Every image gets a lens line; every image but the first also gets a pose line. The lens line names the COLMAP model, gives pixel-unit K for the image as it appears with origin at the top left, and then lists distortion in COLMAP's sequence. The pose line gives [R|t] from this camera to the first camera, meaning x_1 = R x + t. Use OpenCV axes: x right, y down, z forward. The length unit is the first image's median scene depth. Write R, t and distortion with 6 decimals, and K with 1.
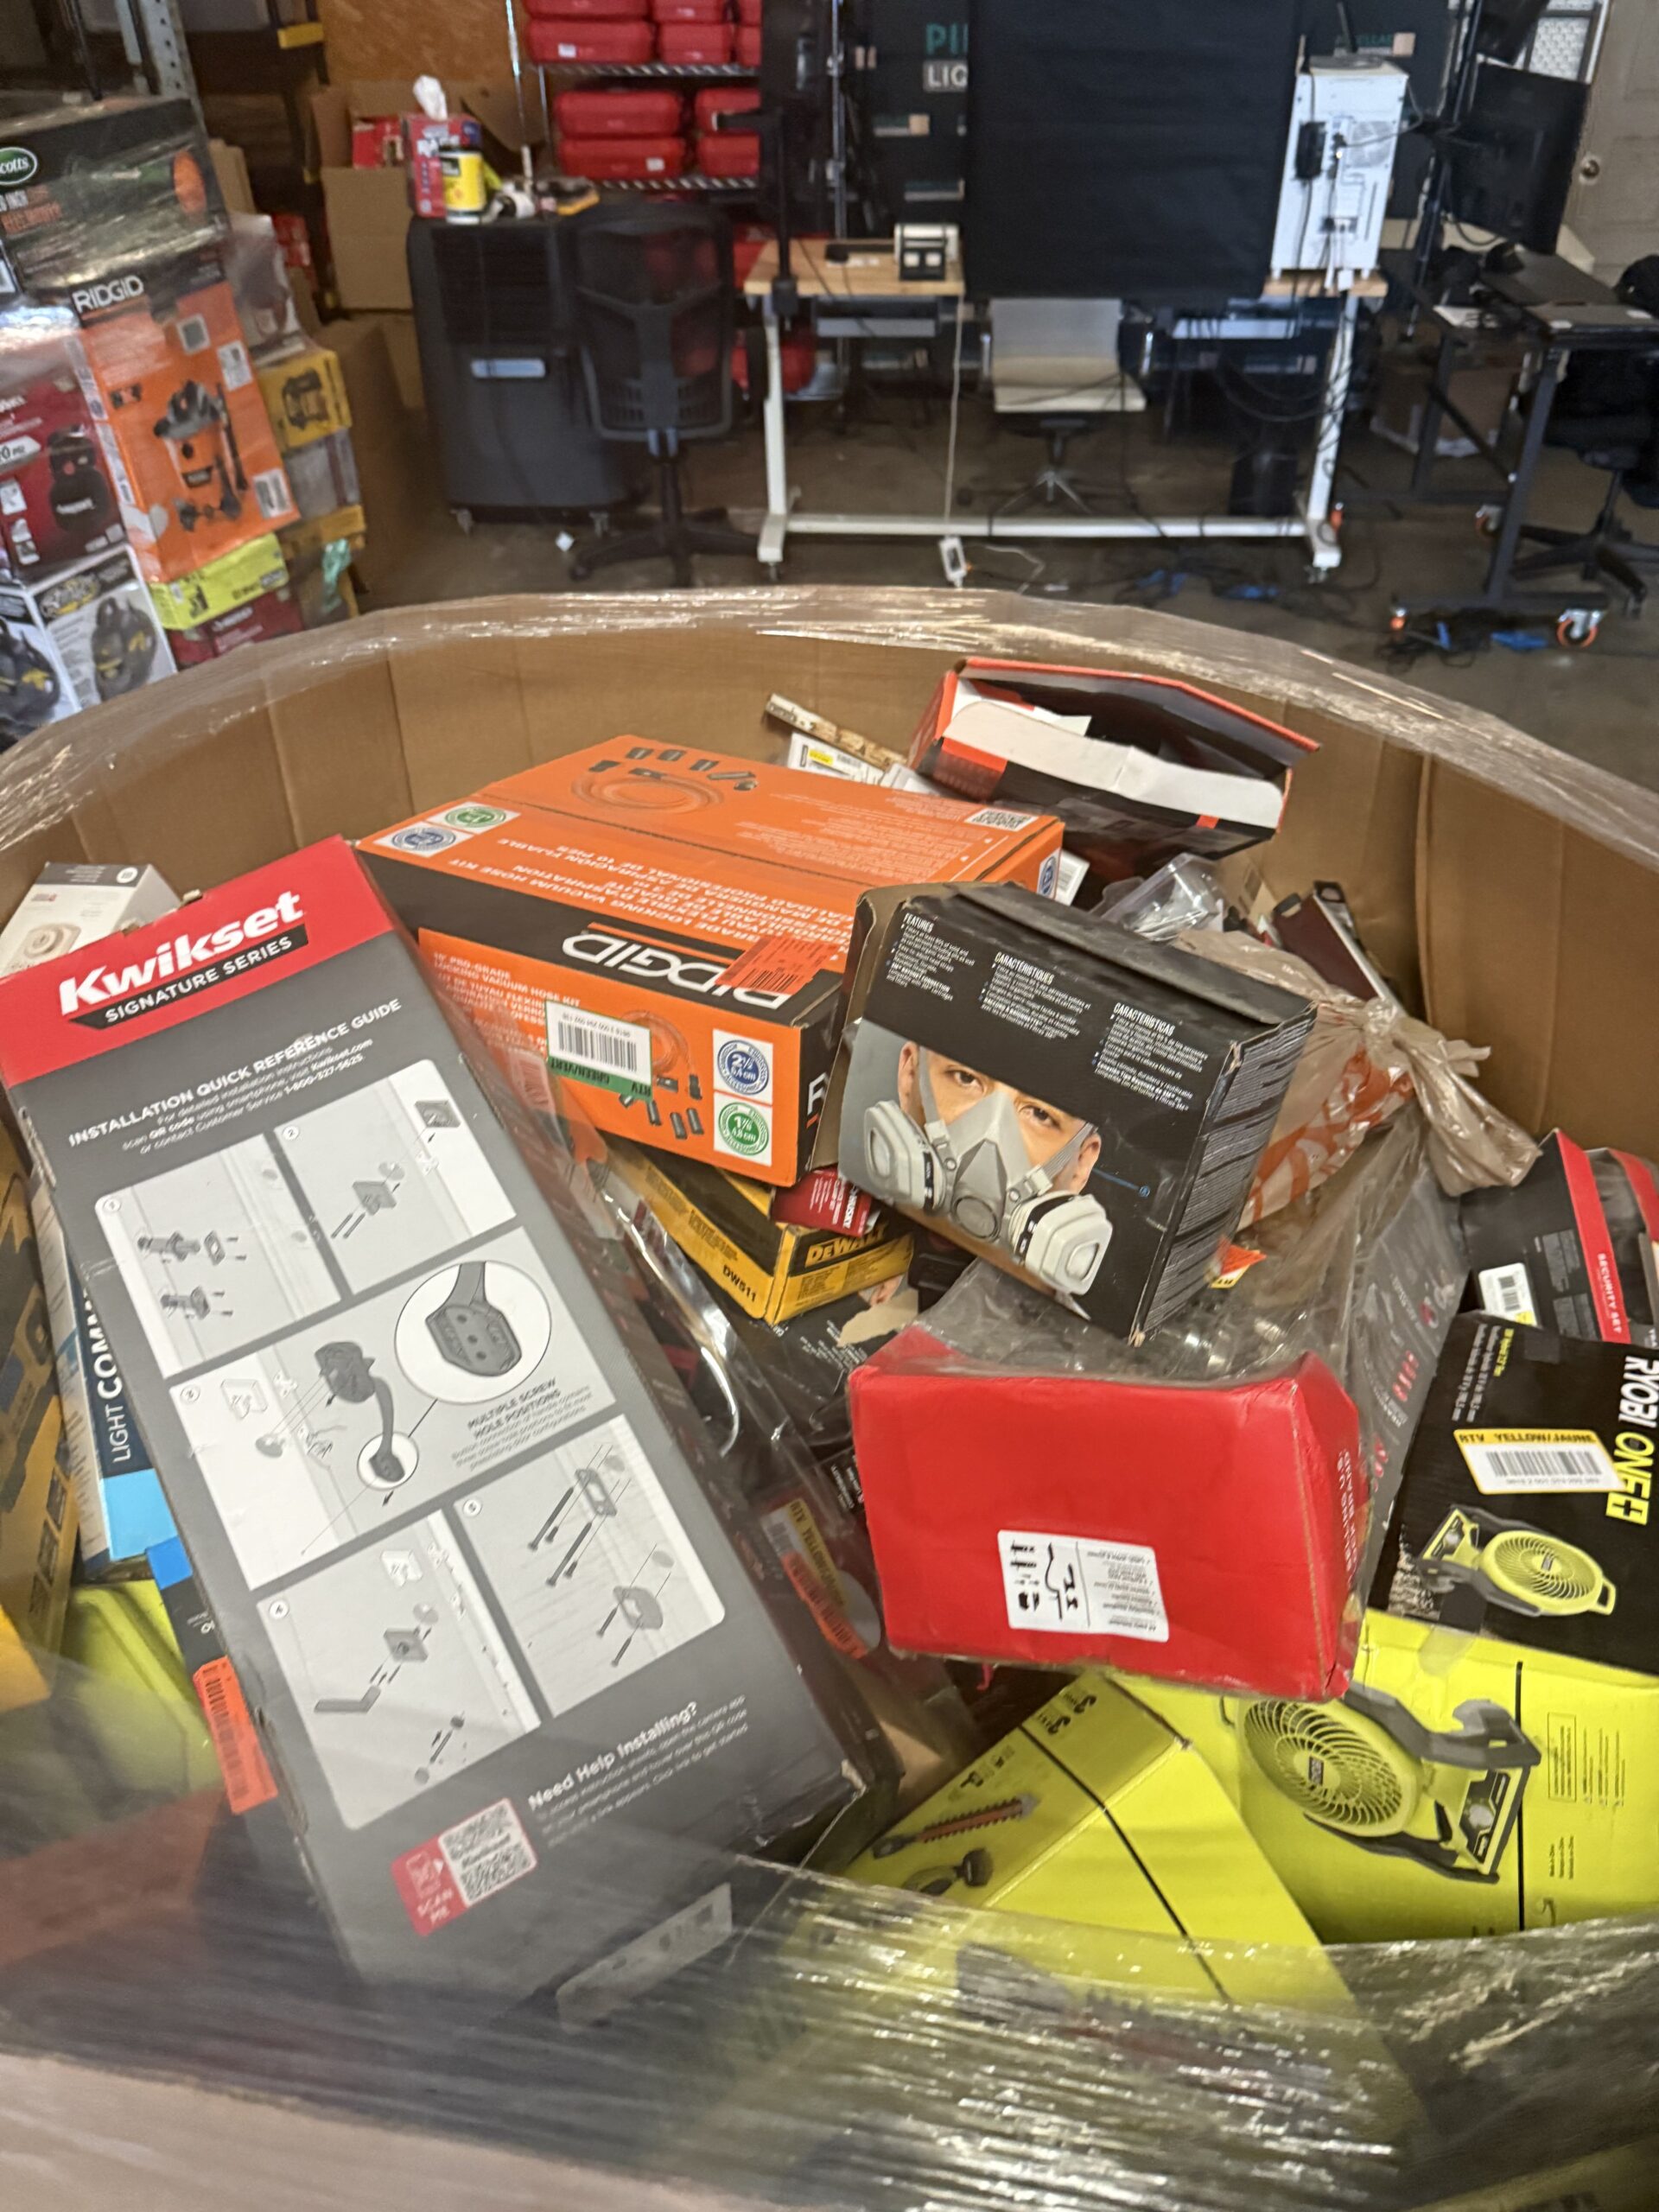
lens RADIAL K [[1549.4, 0, 841.2], [0, 1549.4, 1053.8], [0, 0, 1]] dist [-0.008260, -0.000169]
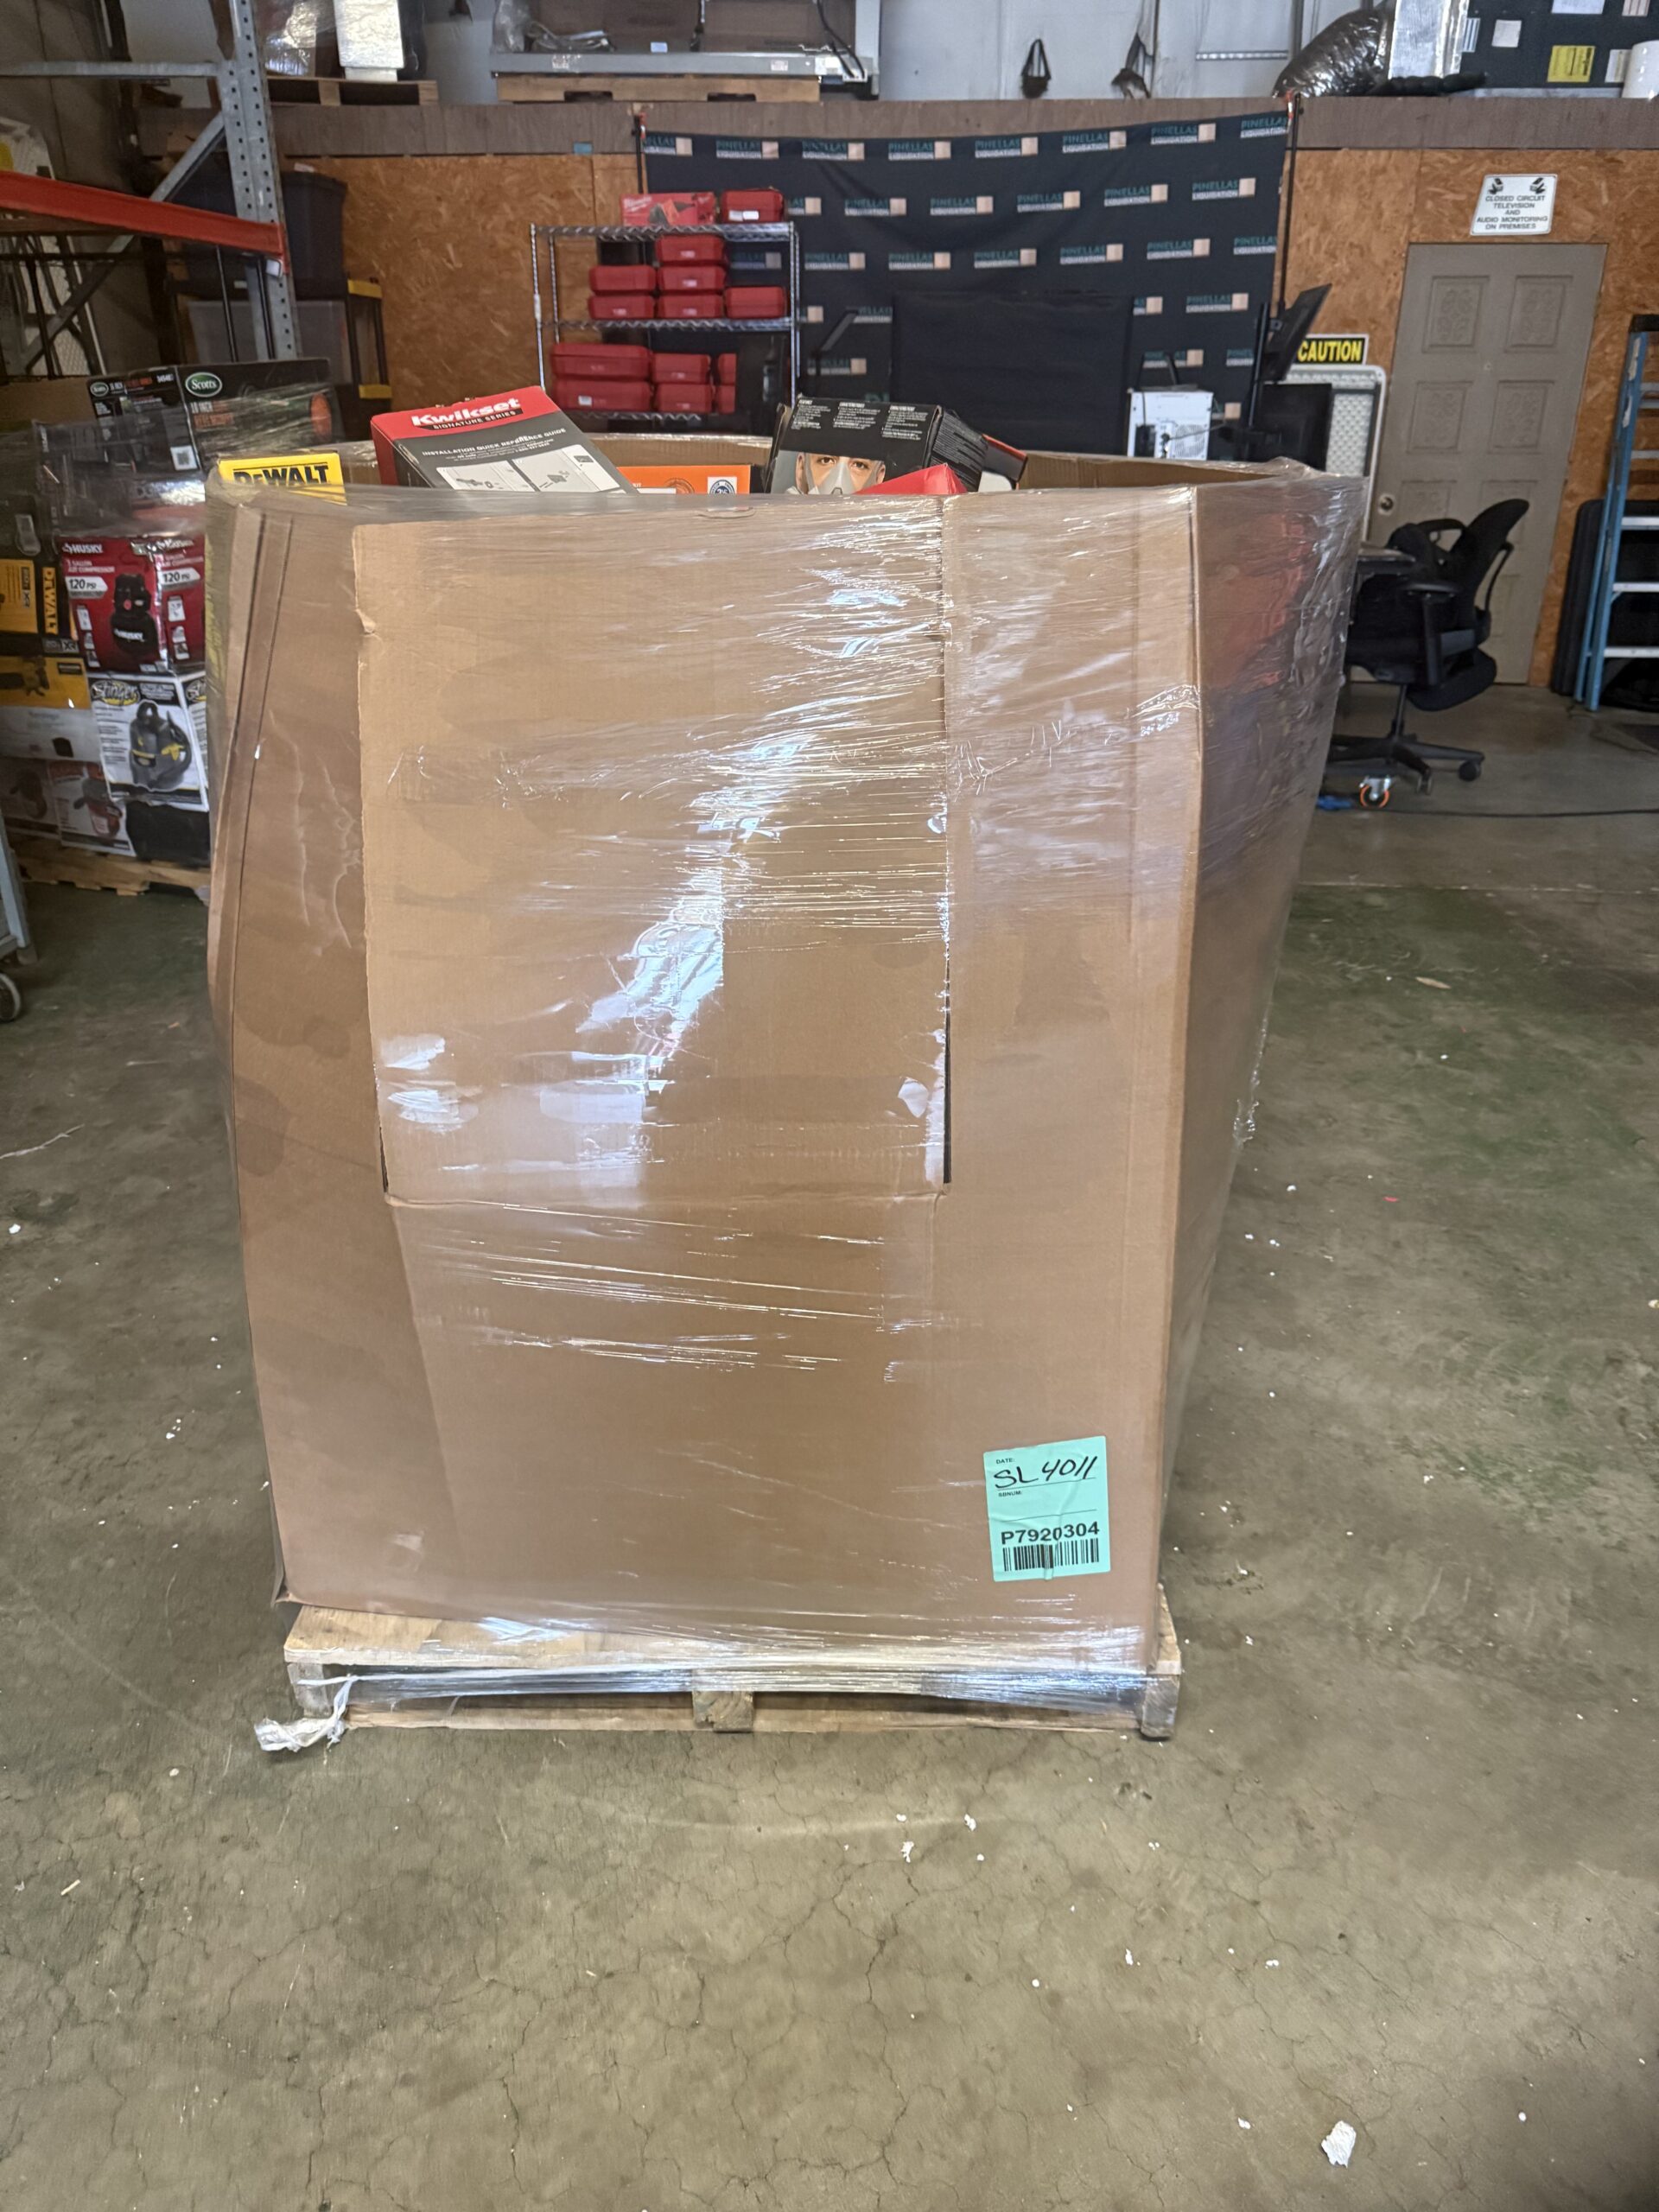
lens RADIAL K [[1544.2, 0, 829.5], [0, 1544.2, 1106.0], [0, 0, 1]] dist [-0.003914, -0.000207]
pose [[0.999779, 0.009115, 0.018920, 0.011216], [-0.004831, 0.976560, -0.215191, 0.295011], [-0.020438, 0.215052, 0.976389, -0.198732]]
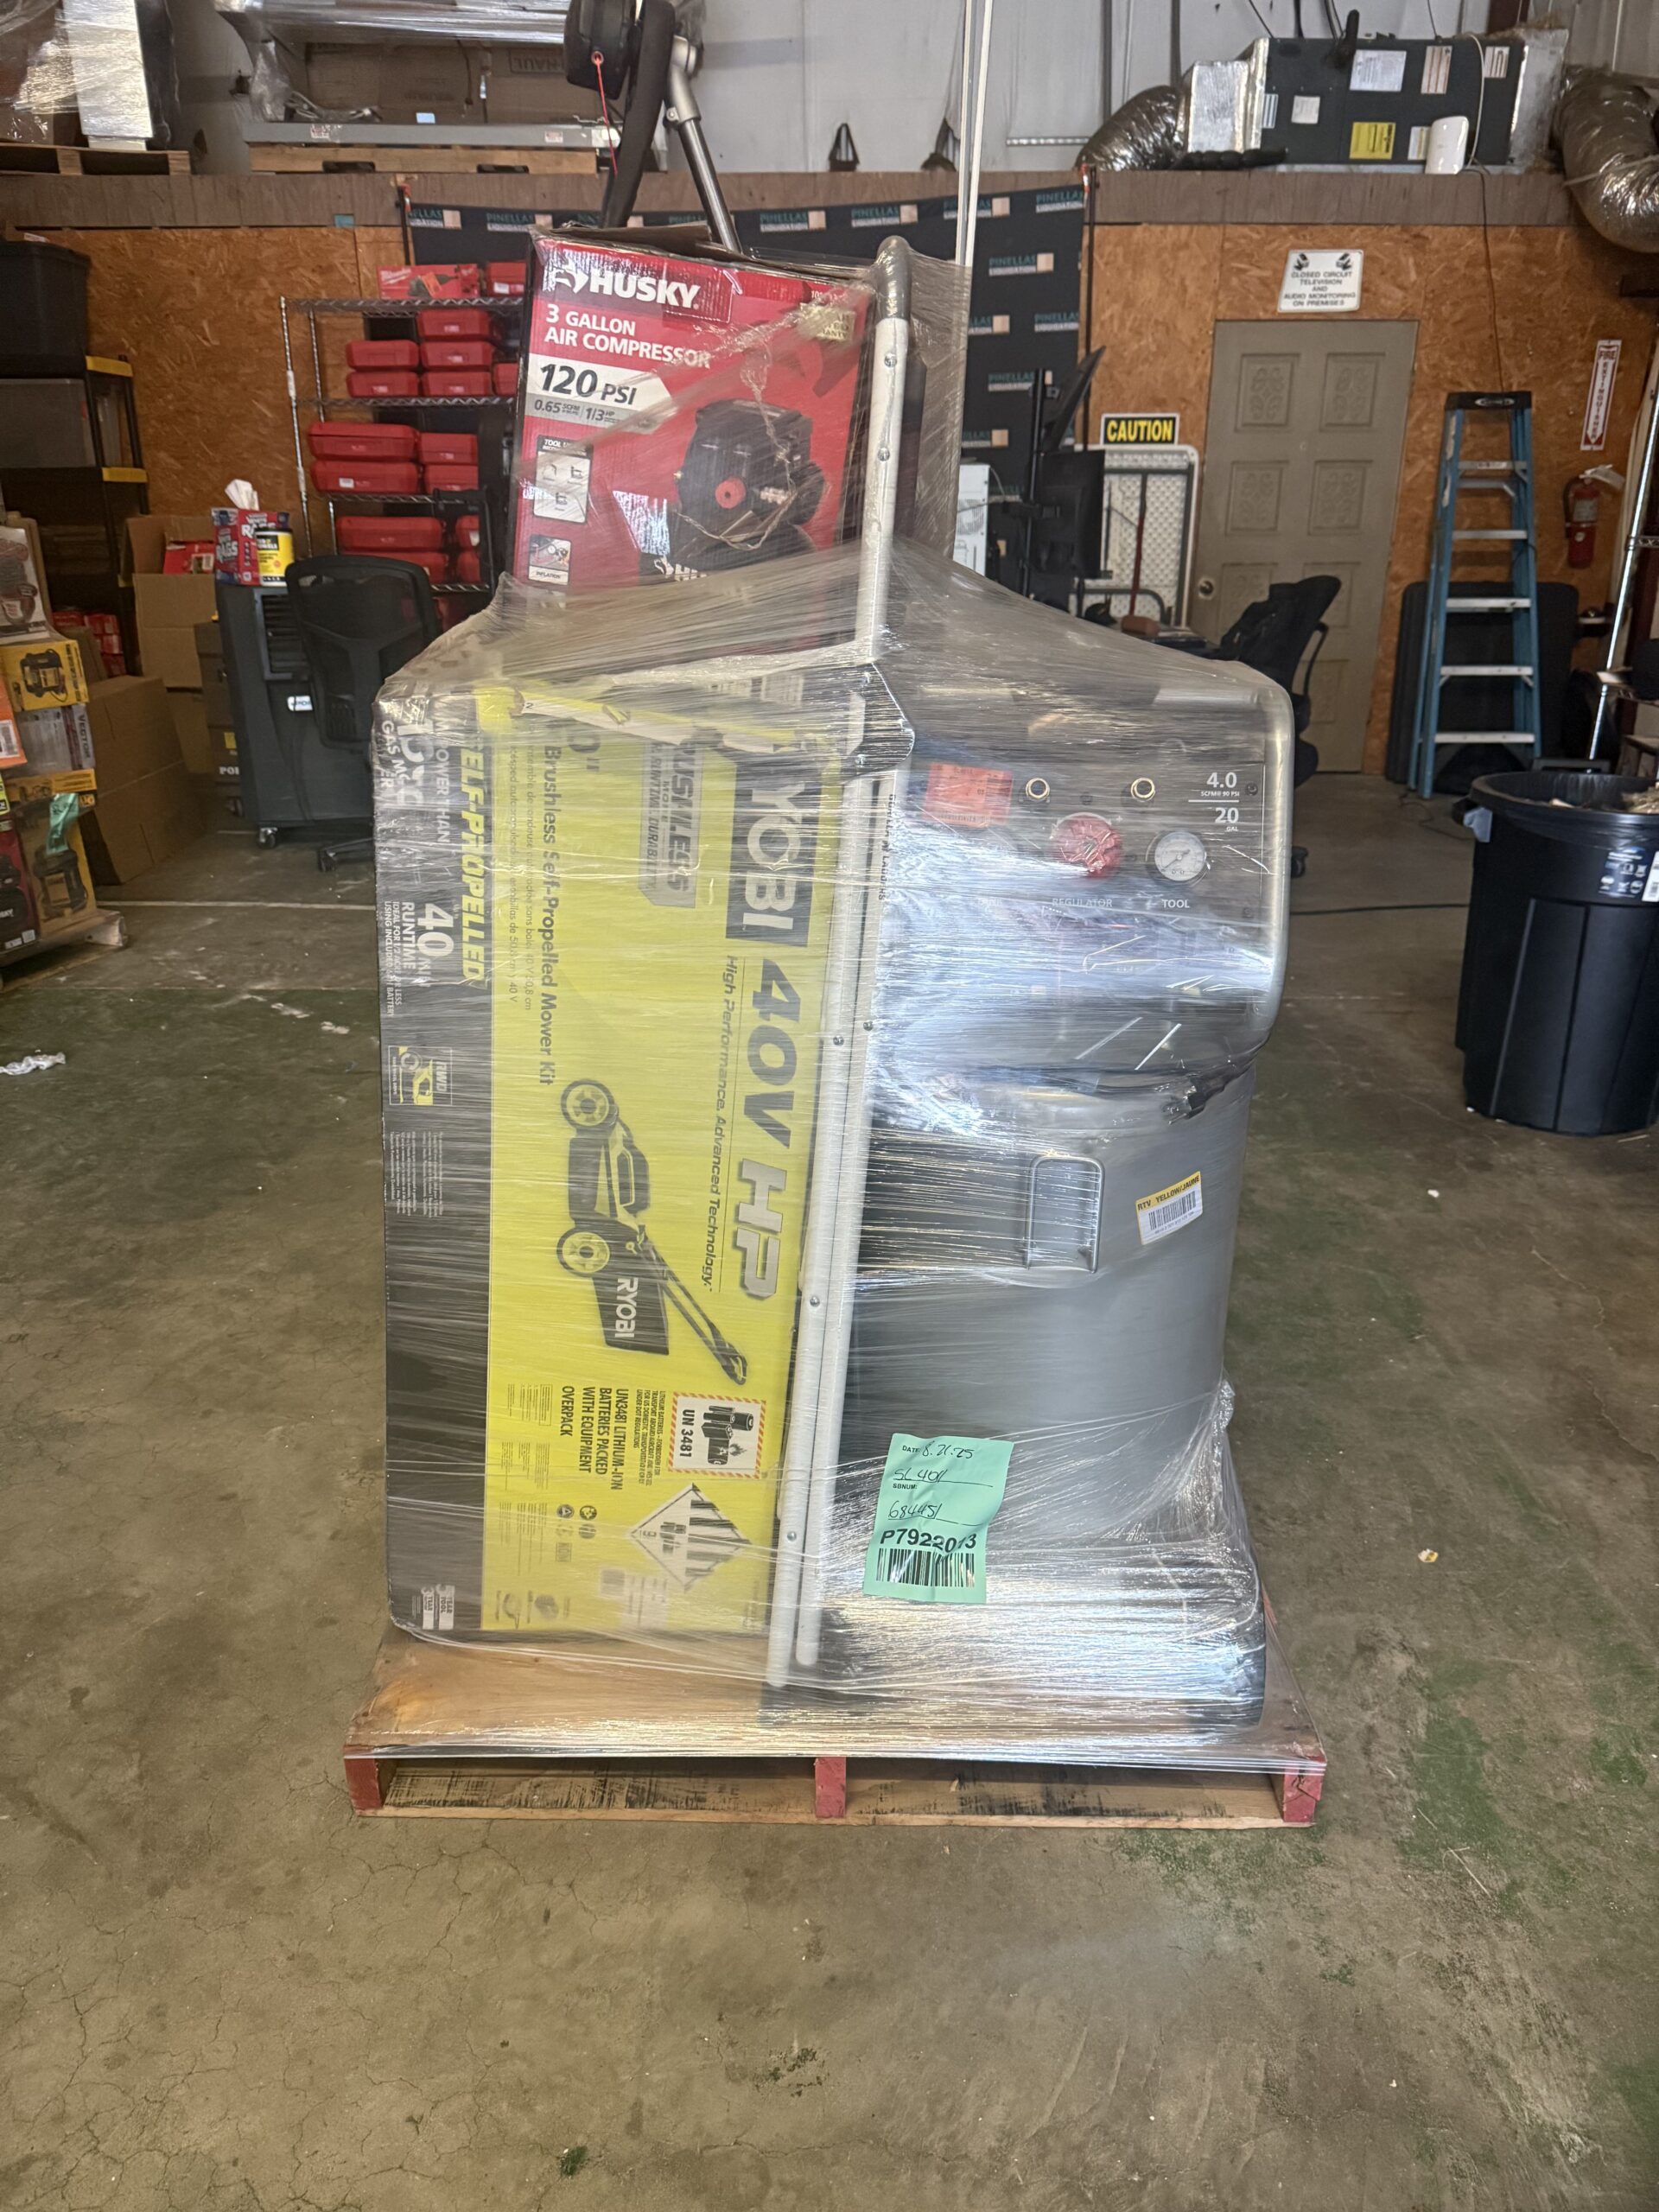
lens RADIAL K [[1531.4, 0, 819.7], [0, 1531.4, 1110.3], [0, 0, 1]] dist [0.001026, -0.005360]
pose [[0.997807, -0.011733, 0.065147, 0.155077], [0.028751, 0.963306, -0.266860, 0.215364], [-0.059625, 0.268147, 0.961531, -0.050865]]
